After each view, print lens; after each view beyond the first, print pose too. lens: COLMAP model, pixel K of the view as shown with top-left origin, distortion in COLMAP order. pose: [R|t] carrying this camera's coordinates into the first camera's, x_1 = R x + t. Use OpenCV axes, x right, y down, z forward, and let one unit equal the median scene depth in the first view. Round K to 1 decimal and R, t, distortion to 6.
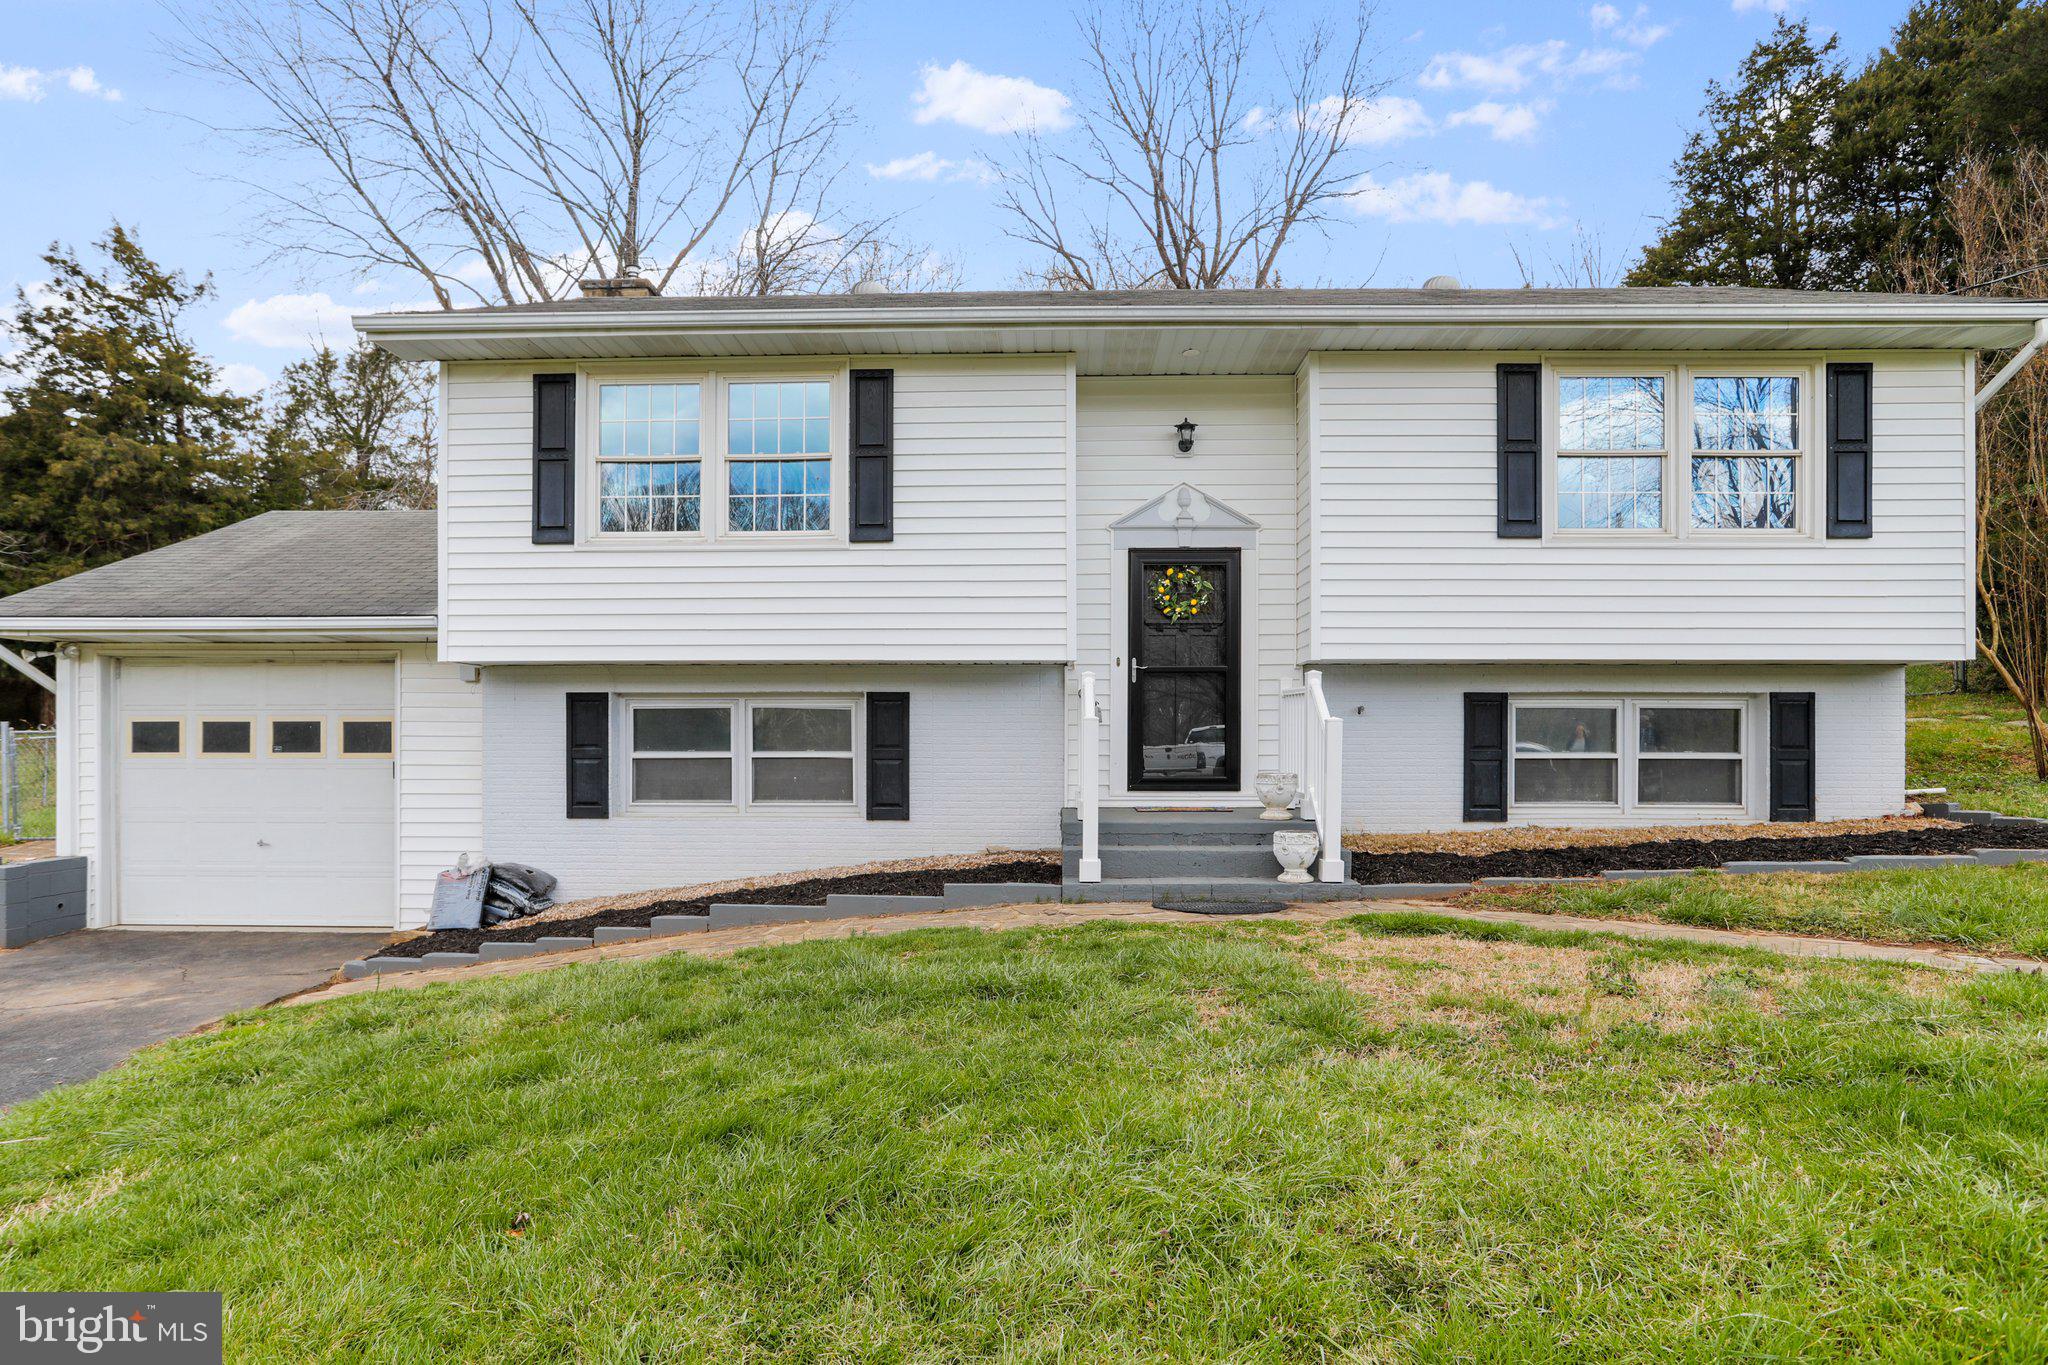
lens RADIAL K [[1345.2, 0, 1024.5], [0, 1345.2, 680.0], [0, 0, 1]] dist [-0.023662, -0.003591]
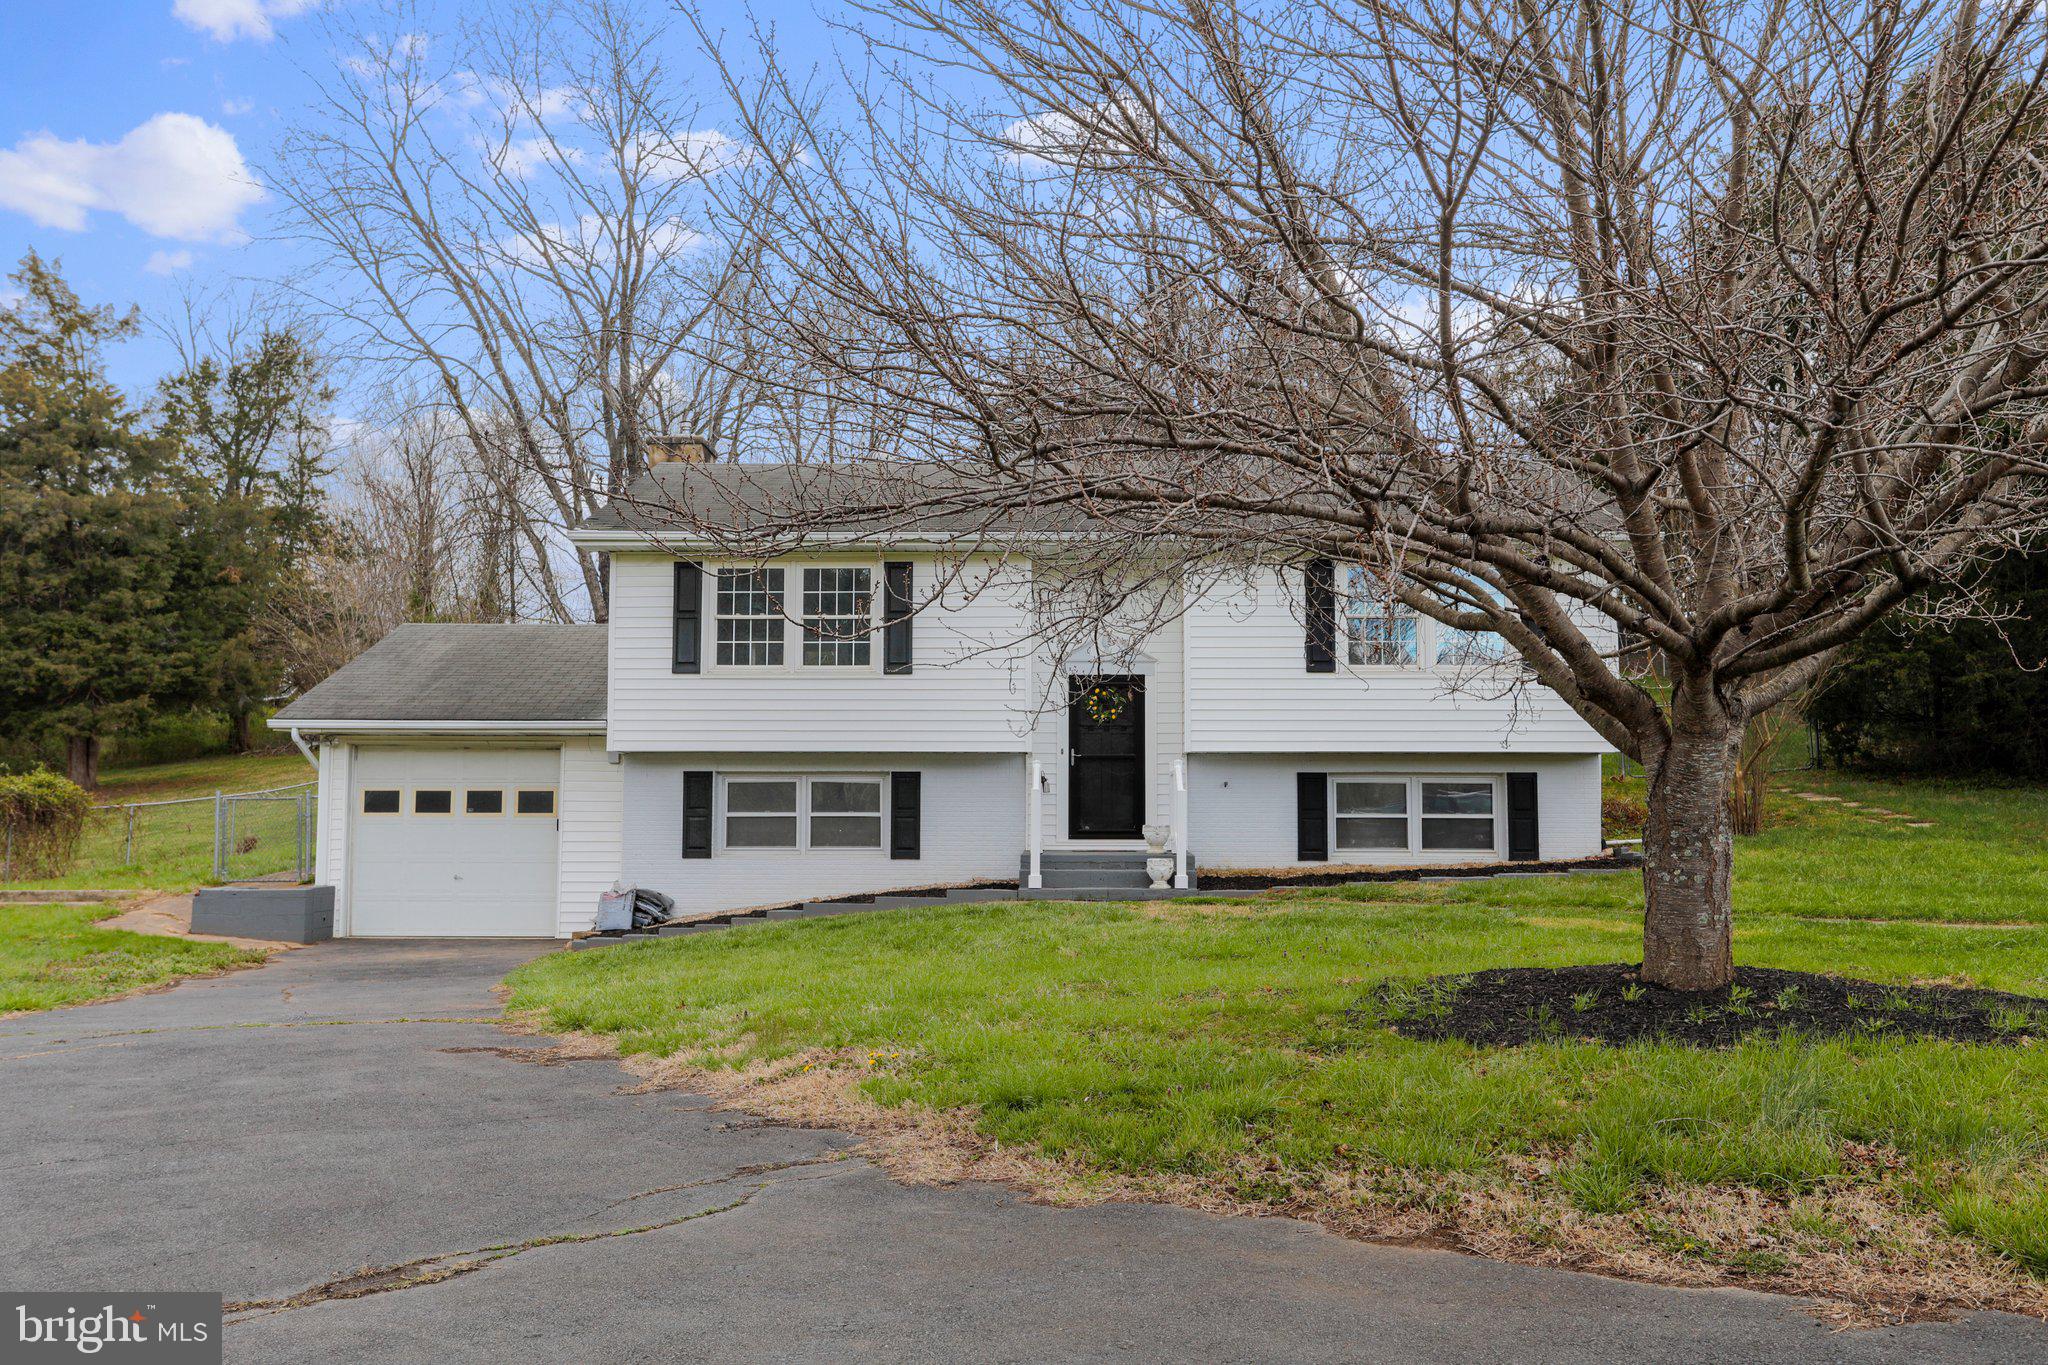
lens RADIAL K [[1831.4, 0, 1025.1], [0, 1831.4, 673.5], [0, 0, 1]] dist [-0.004004, 0.001876]
pose [[0.999998, 0.002026, -0.000139, 0.028777], [-0.002029, 0.999362, -0.035660, -0.026678], [0.000066, 0.035660, 0.999364, -0.994102]]
